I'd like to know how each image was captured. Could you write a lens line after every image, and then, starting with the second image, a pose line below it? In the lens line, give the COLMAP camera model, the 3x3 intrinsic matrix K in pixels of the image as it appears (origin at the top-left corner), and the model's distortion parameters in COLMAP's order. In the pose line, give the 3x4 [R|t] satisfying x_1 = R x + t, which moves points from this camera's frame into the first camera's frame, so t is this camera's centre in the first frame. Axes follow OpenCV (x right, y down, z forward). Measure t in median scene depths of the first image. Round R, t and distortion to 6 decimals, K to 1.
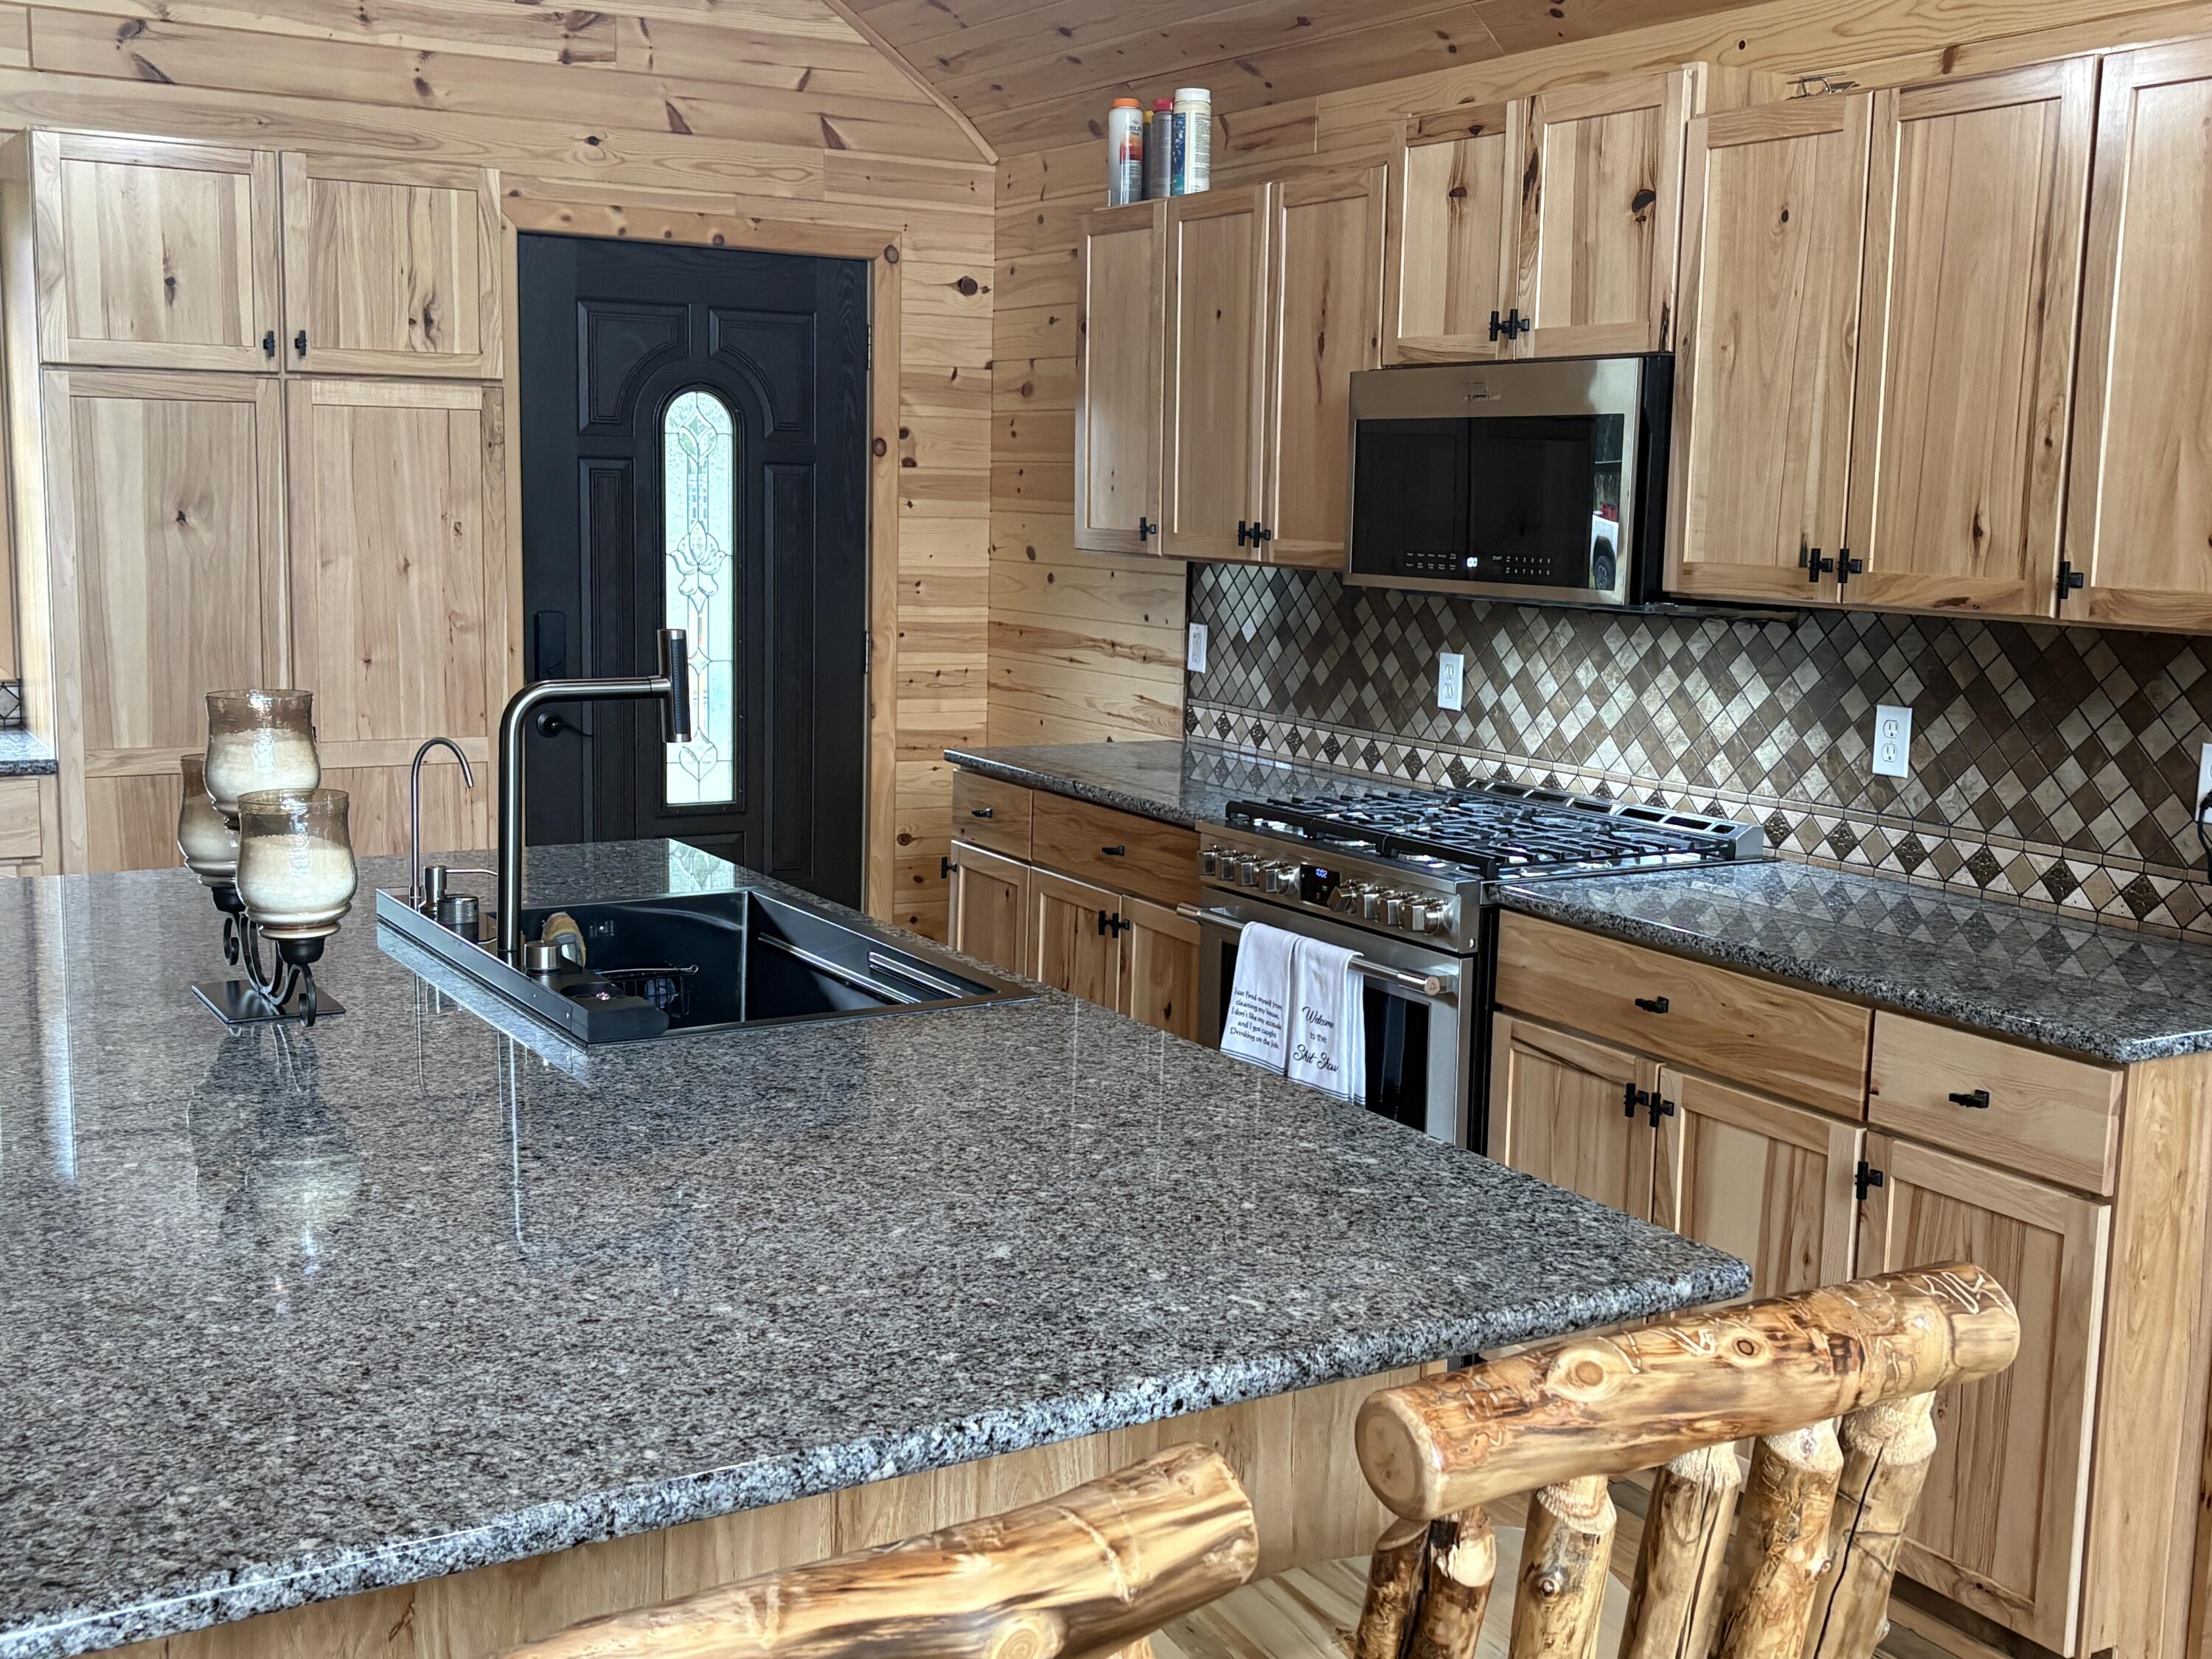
lens RADIAL K [[2402.8, 0, 1106.9], [0, 2402.8, 835.3], [0, 0, 1]] dist [0.016665, 0.000000]
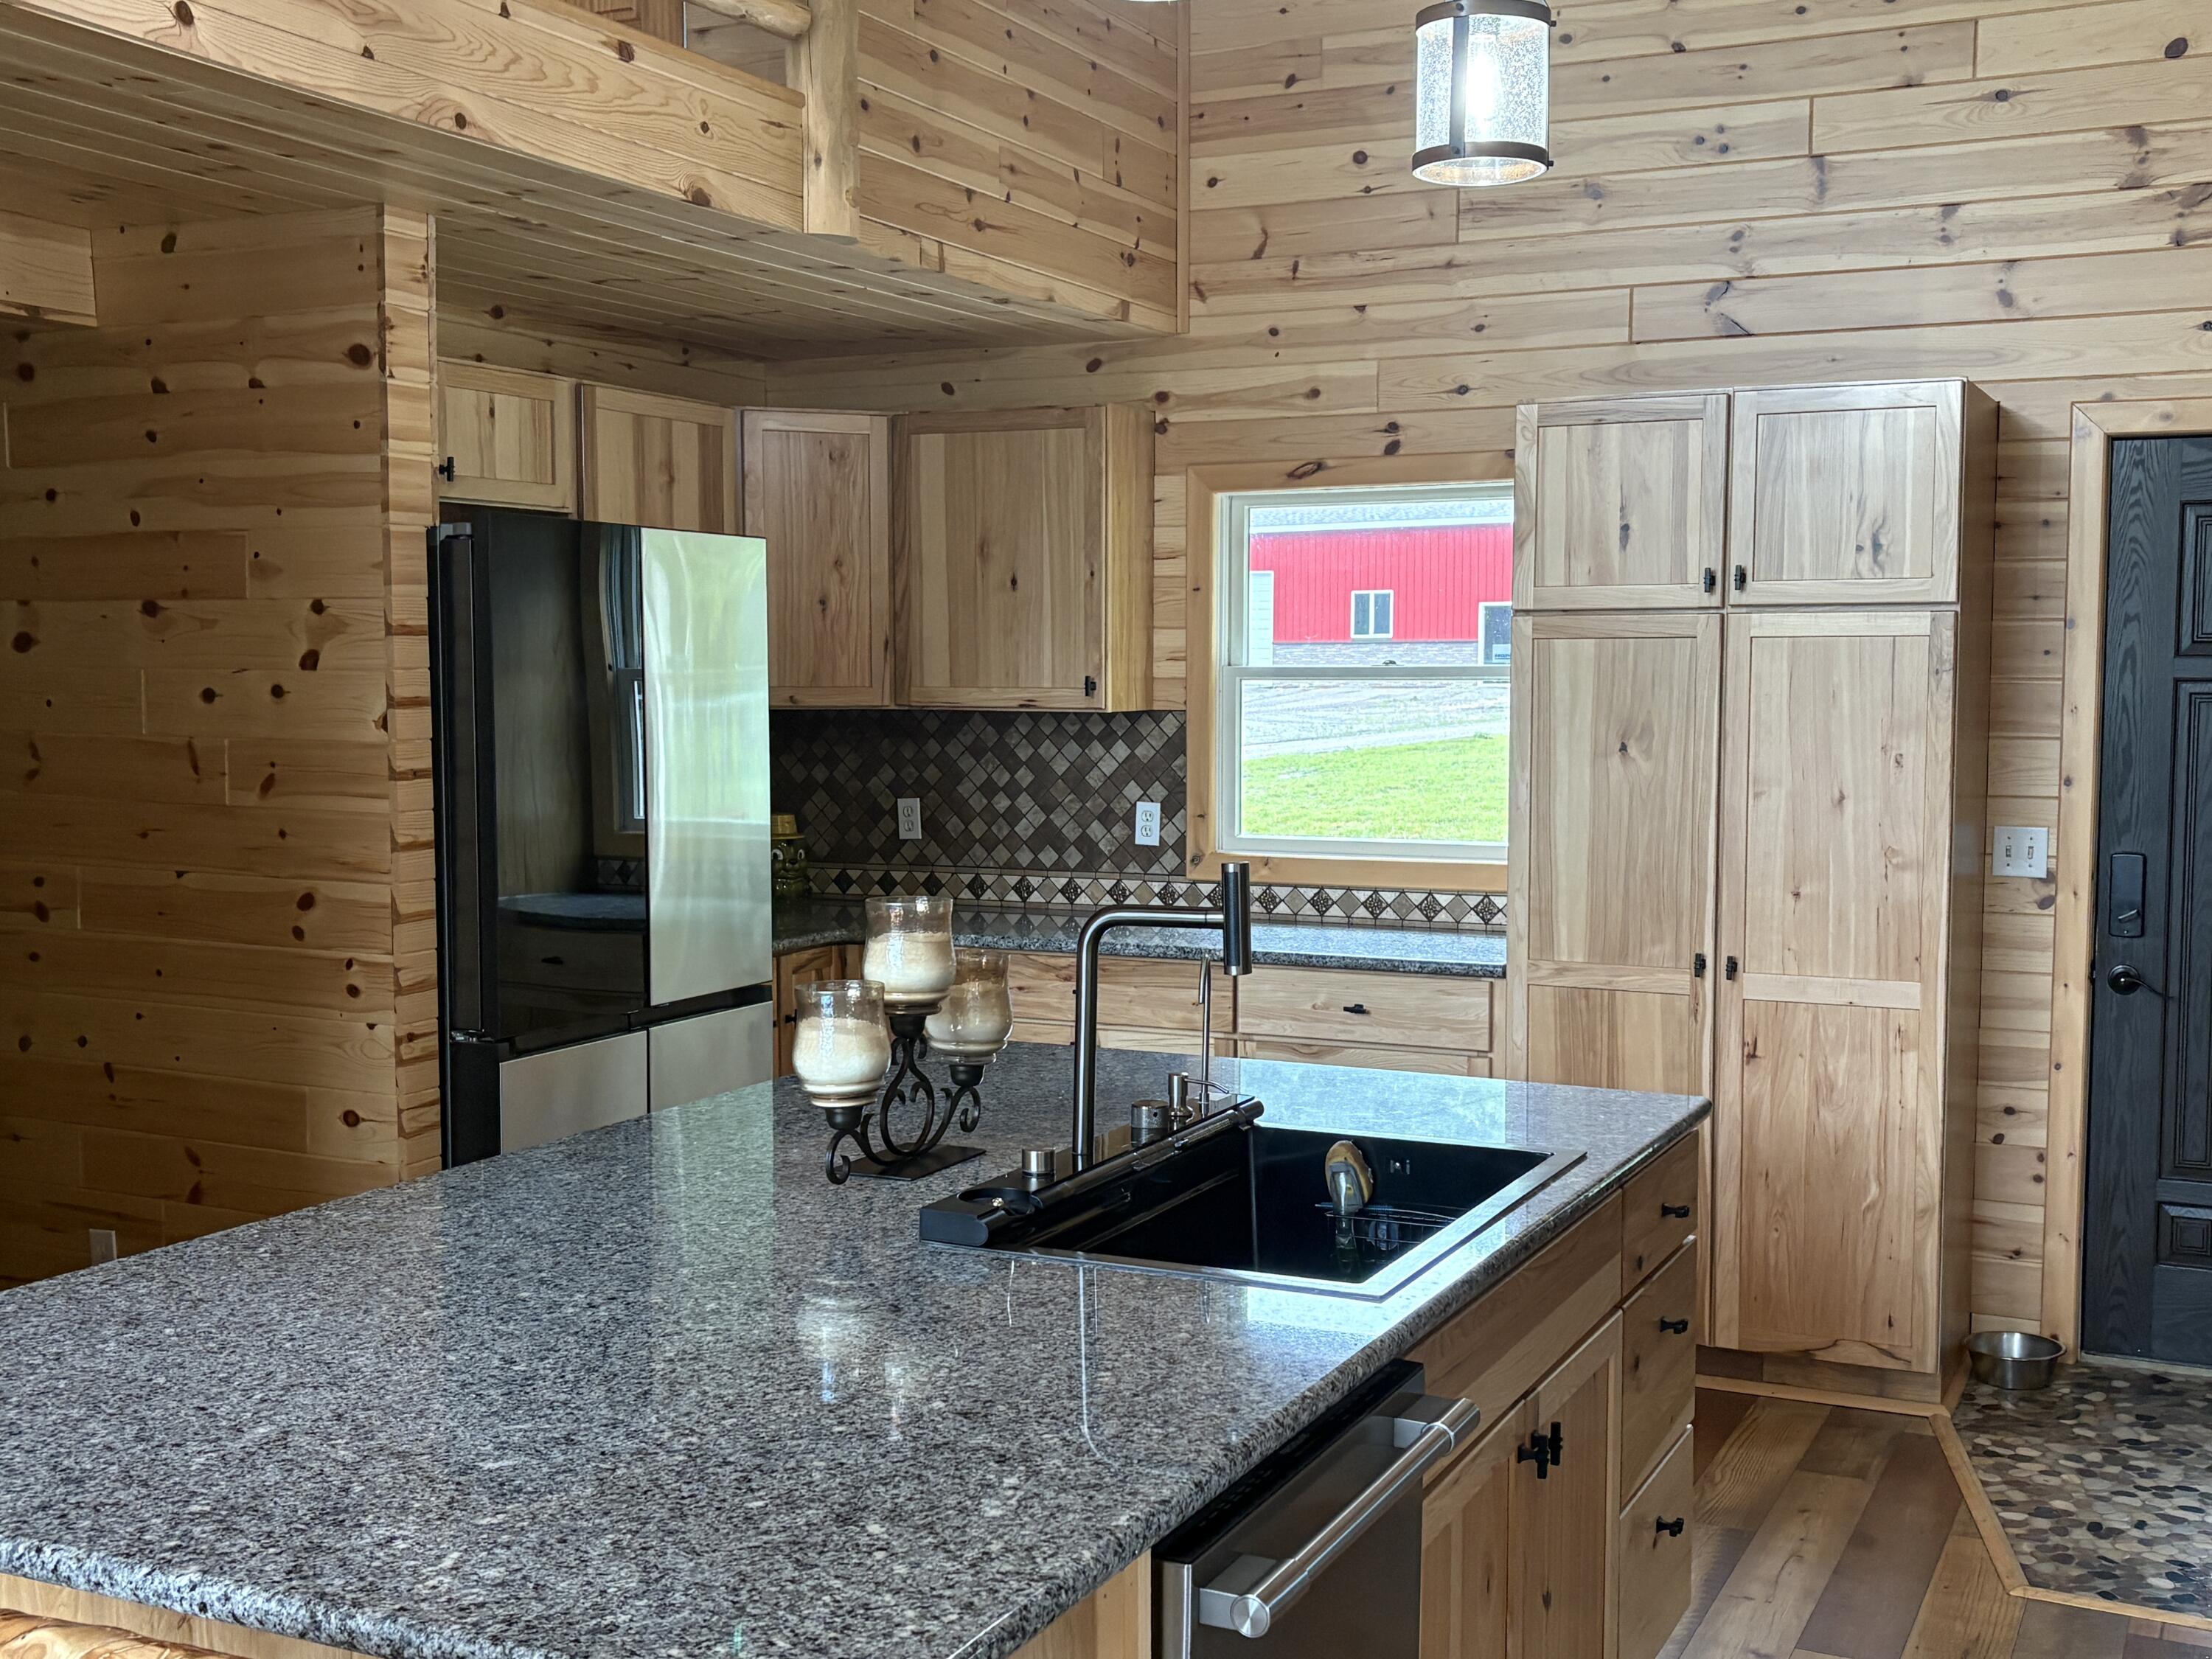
lens RADIAL K [[2402.8, 0, 1142.7], [0, 2402.8, 878.8], [0, 0, 1]] dist [0.016665, 0.000000]
pose [[0.550182, 0.051401, -0.833461, 0.495506], [-0.112845, 0.993525, -0.013218, -0.048708], [0.827385, 0.101324, 0.552420, 0.325201]]
